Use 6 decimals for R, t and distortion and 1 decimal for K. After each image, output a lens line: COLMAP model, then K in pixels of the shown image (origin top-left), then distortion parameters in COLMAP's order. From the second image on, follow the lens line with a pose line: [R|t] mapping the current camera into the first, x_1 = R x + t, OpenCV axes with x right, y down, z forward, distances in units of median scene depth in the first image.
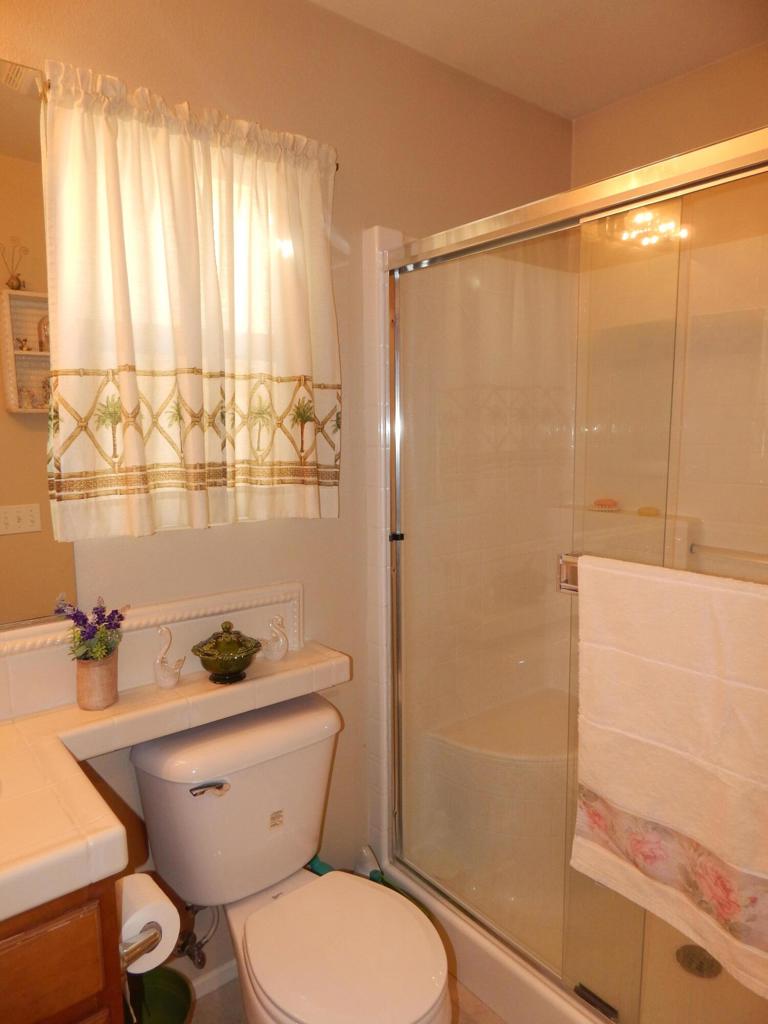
lens RADIAL K [[678.5, 0, 384.6], [0, 678.5, 510.4], [0, 0, 1]] dist [0.005421, -0.010584]
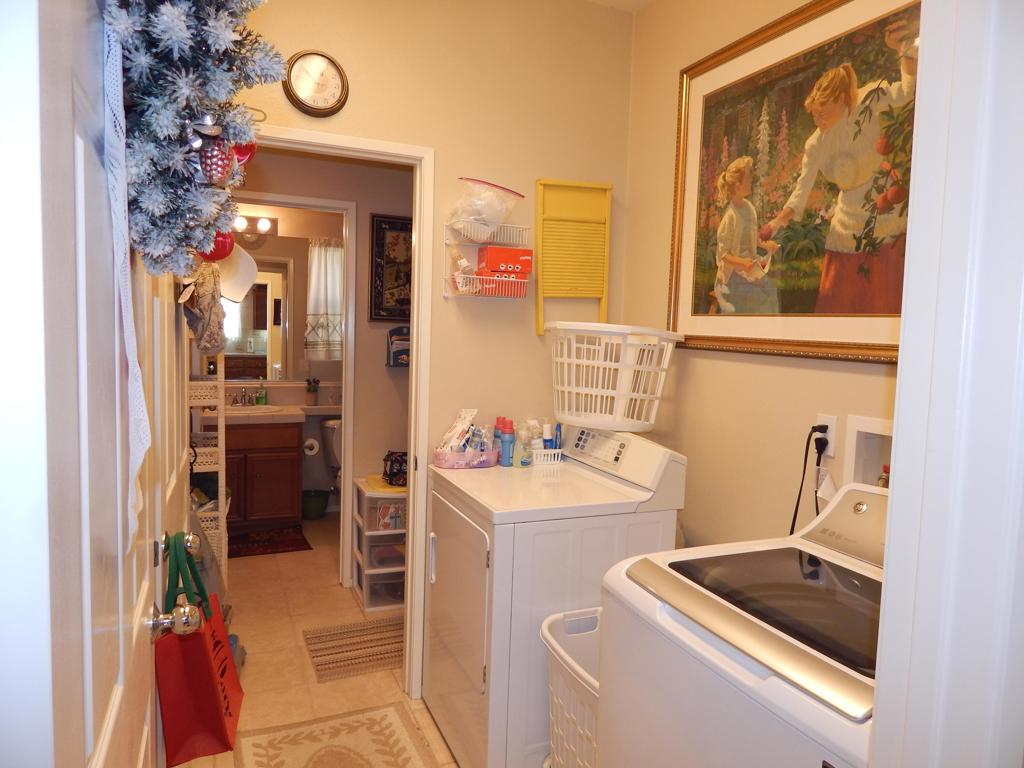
lens RADIAL K [[678.5, 0, 511.0], [0, 678.5, 384.1], [0, 0, 1]] dist [0.005421, -0.010584]
pose [[0.965491, 0.057443, -0.254022, 1.549926], [-0.068583, 0.997024, -0.035208, 0.231910], [0.251243, 0.051414, 0.966558, -2.285539]]
